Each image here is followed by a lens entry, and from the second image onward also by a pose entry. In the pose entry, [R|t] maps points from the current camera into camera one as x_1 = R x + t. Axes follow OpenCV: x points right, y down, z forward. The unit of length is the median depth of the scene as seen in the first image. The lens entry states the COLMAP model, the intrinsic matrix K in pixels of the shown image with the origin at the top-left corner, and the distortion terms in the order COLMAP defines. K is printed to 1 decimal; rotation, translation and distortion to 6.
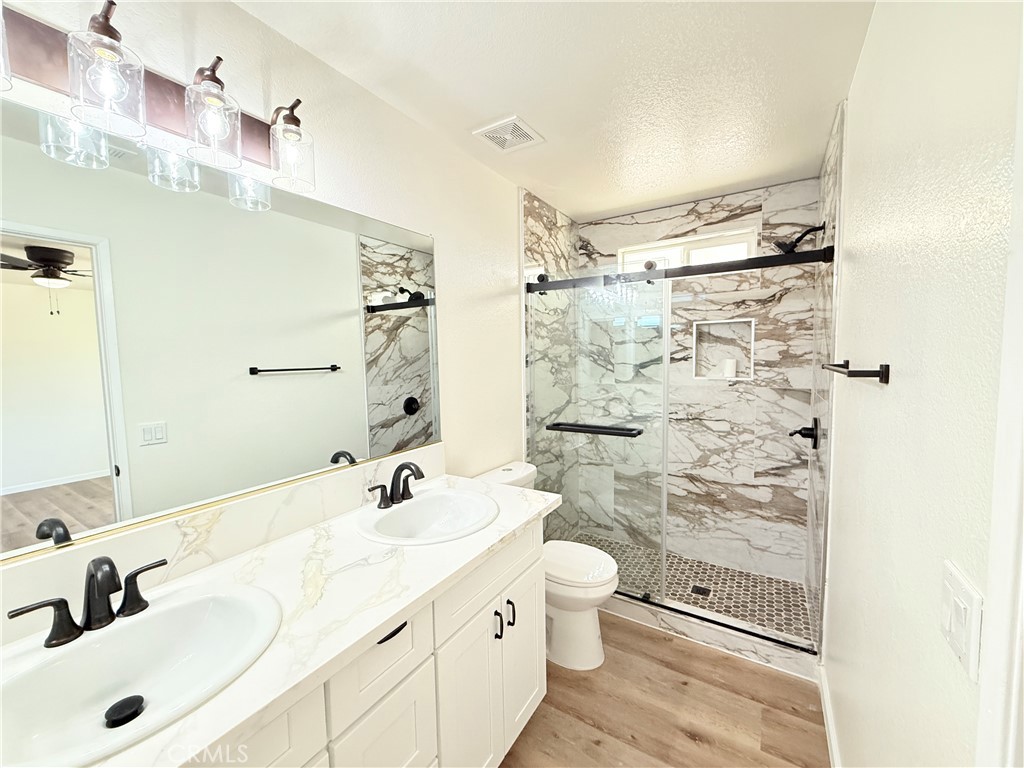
lens RADIAL K [[412.0, 0, 512.0], [0, 412.0, 382.3], [0, 0, 1]] dist [0.001326, -0.001689]
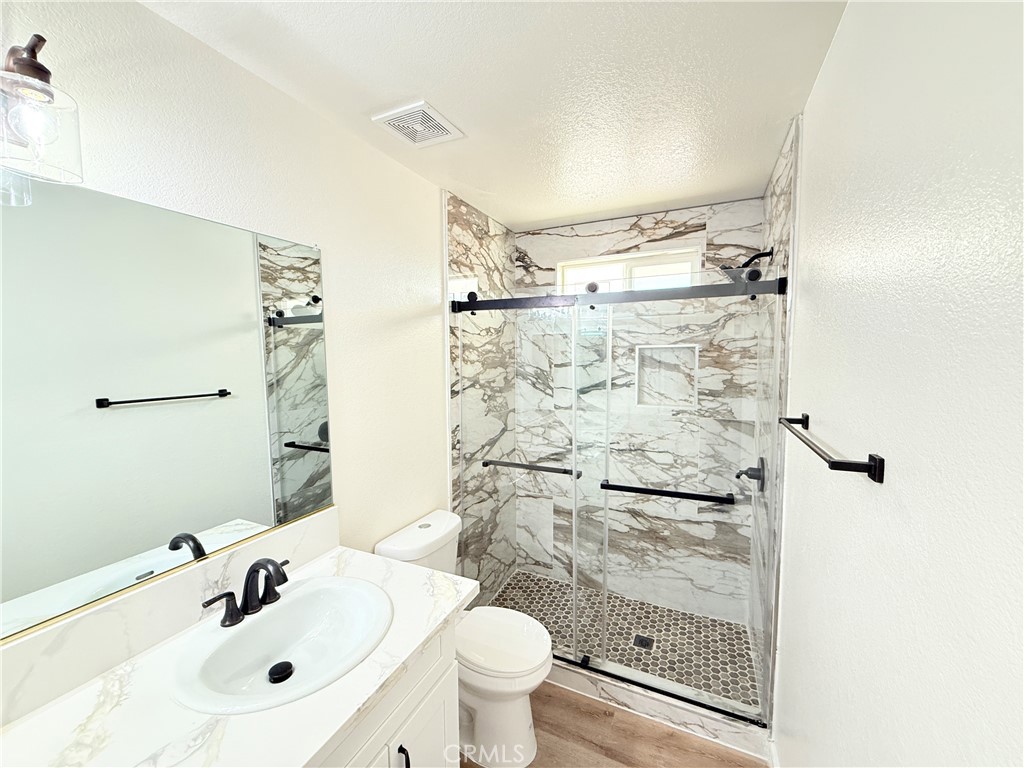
lens RADIAL K [[412.0, 0, 513.1], [0, 412.0, 384.7], [0, 0, 1]] dist [0.001326, -0.001689]
pose [[0.991961, -0.001717, 0.126534, 0.053742], [0.001017, 0.999984, 0.005597, -0.070823], [-0.126542, -0.005423, 0.991946, 0.127388]]
